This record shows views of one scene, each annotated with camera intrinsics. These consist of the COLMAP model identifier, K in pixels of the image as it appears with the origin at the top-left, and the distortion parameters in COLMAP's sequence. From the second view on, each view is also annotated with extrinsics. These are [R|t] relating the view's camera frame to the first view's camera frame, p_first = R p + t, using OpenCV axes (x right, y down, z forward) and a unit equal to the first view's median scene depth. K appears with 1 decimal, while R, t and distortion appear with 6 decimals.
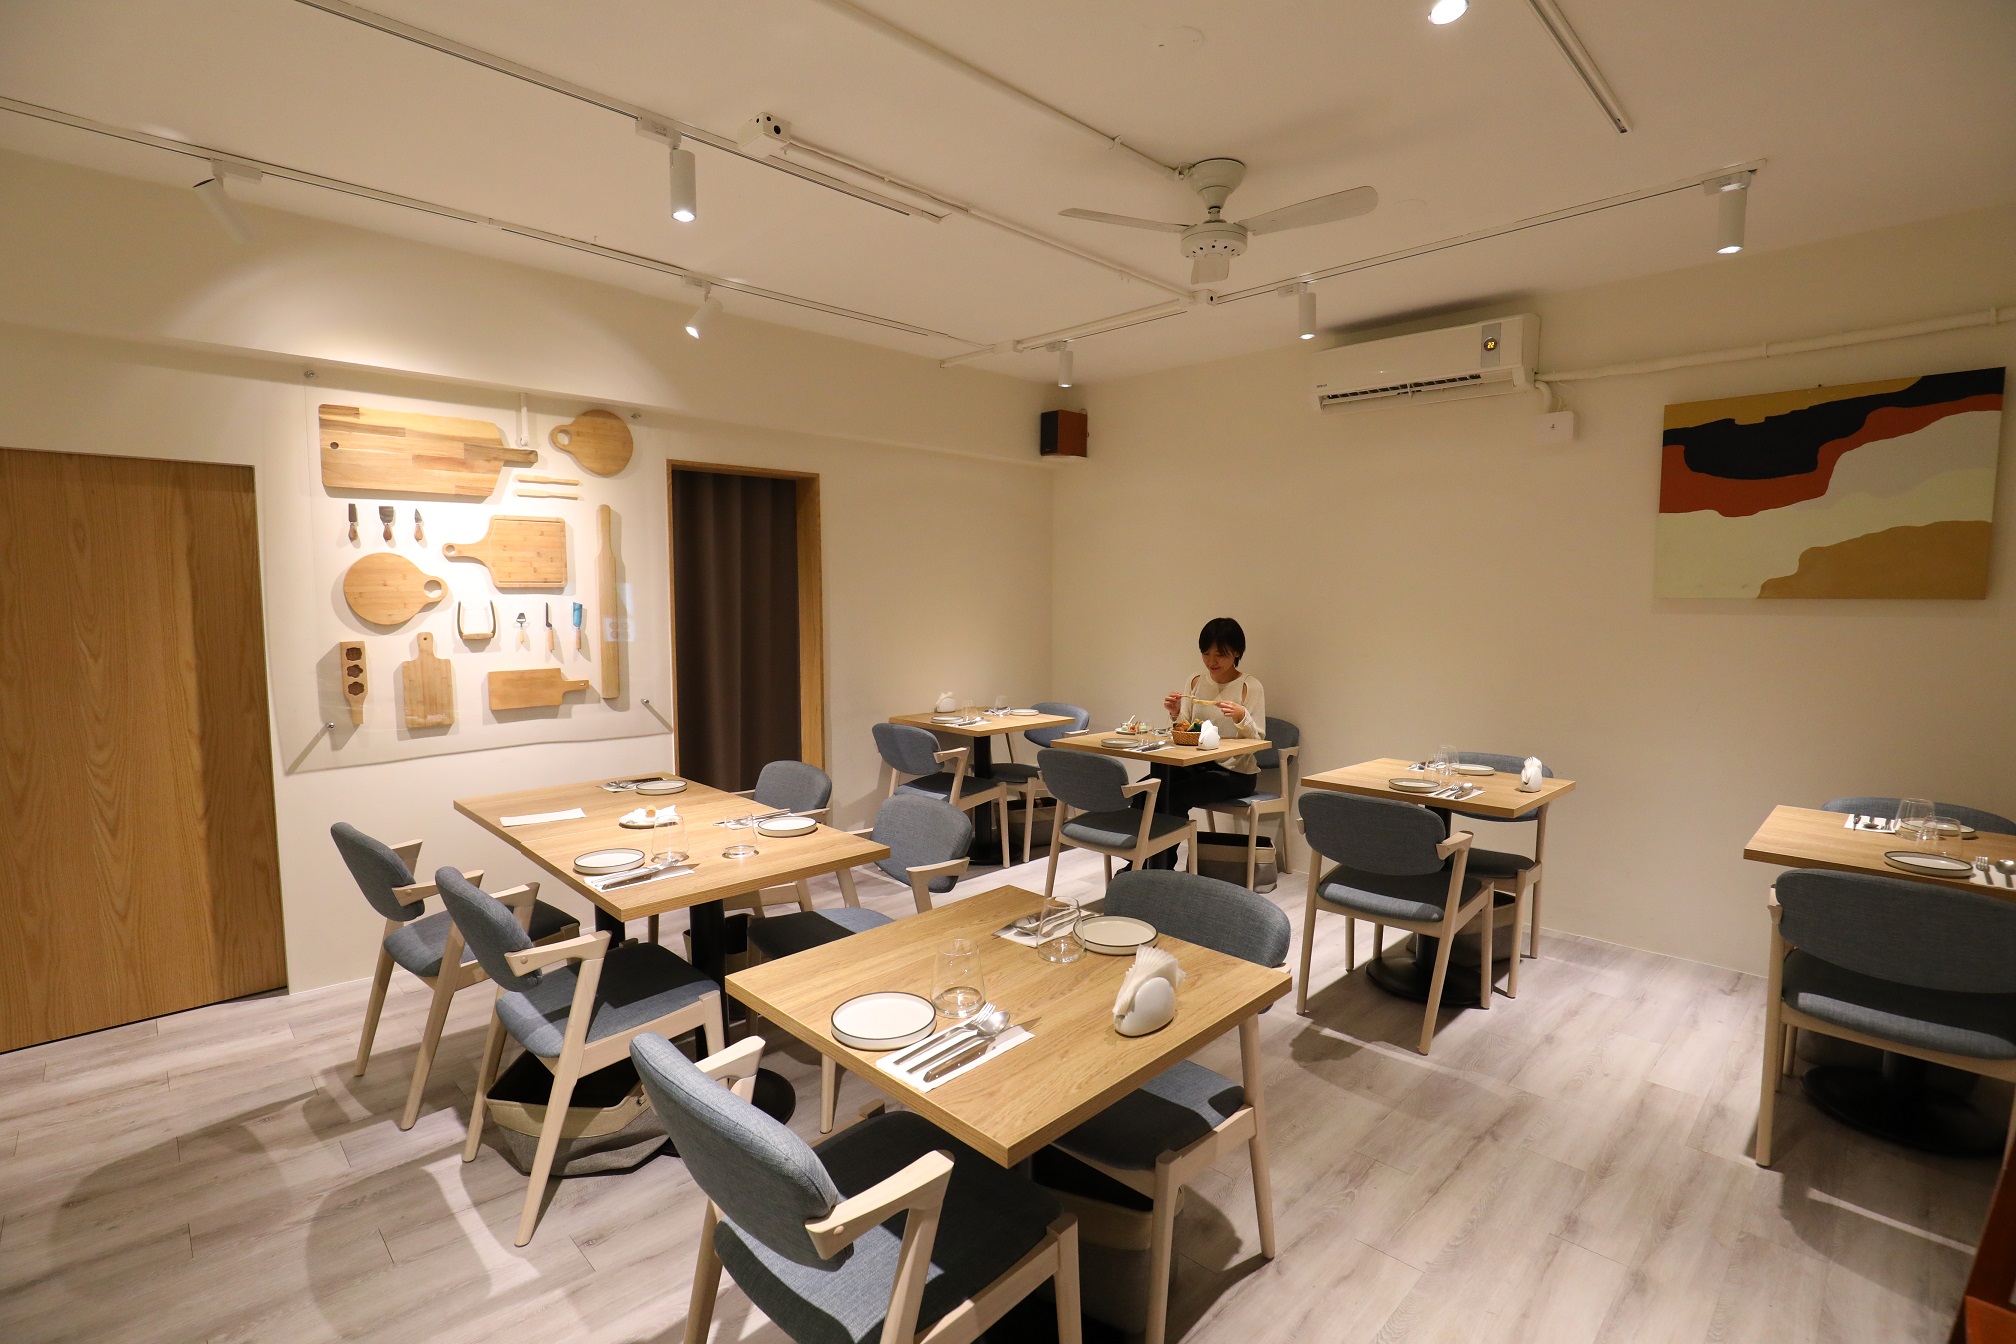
lens RADIAL K [[927.3, 0, 1008.0], [0, 927.3, 672.0], [0, 0, 1]] dist [-0.027190, -0.000043]
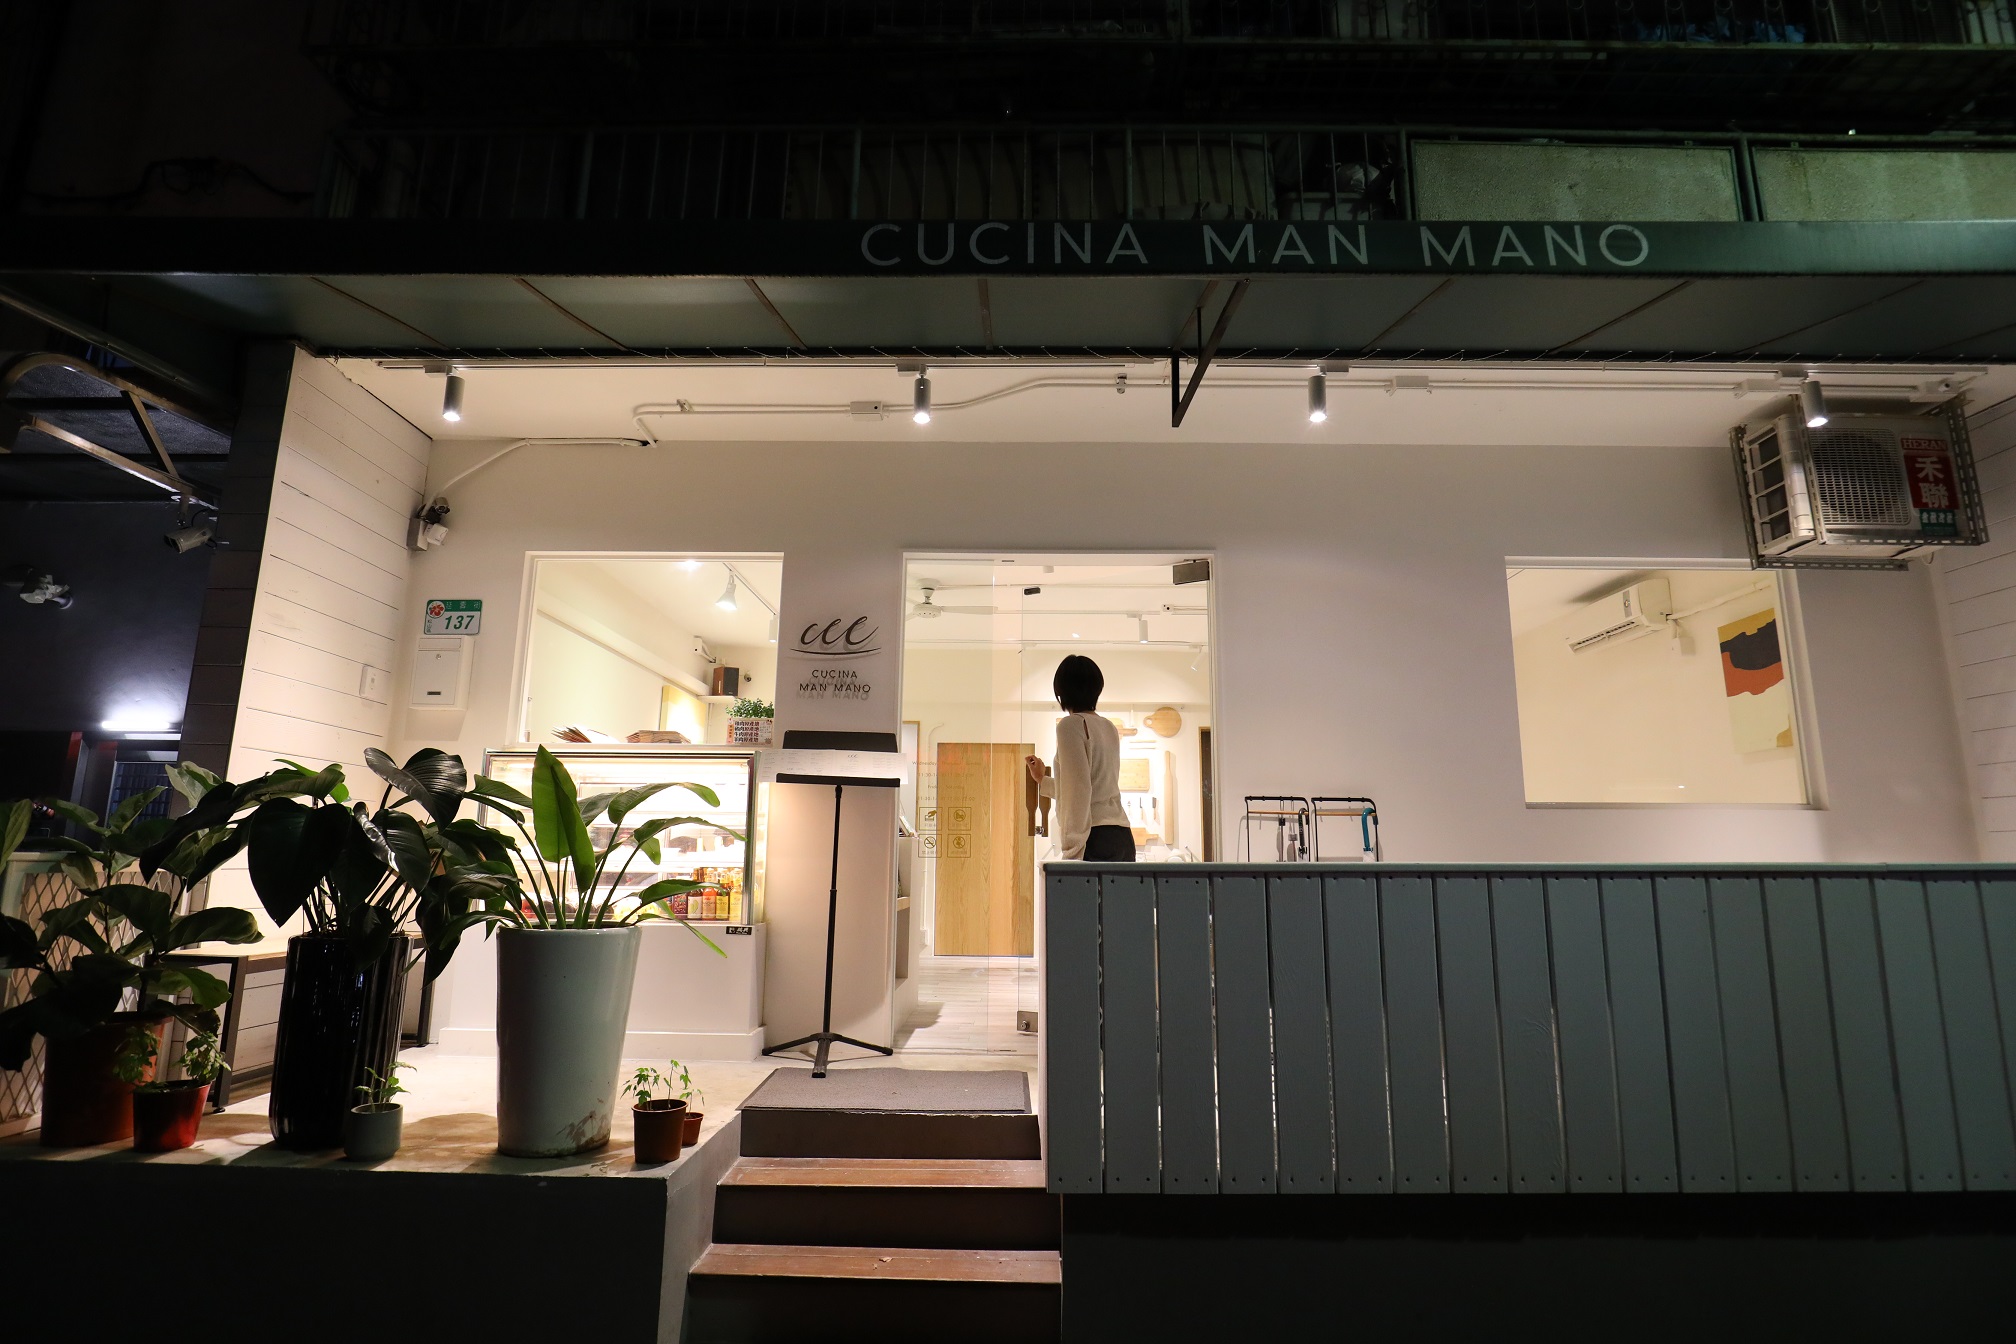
lens RADIAL K [[1048.5, 0, 1008.0], [0, 1048.5, 672.0], [0, 0, 1]] dist [-0.000056, -0.000011]
pose [[0.703595, -0.132690, -0.698103, 1.089510], [-0.066837, 0.965699, -0.250915, 0.293863], [0.707451, 0.223202, 0.670592, -0.983998]]
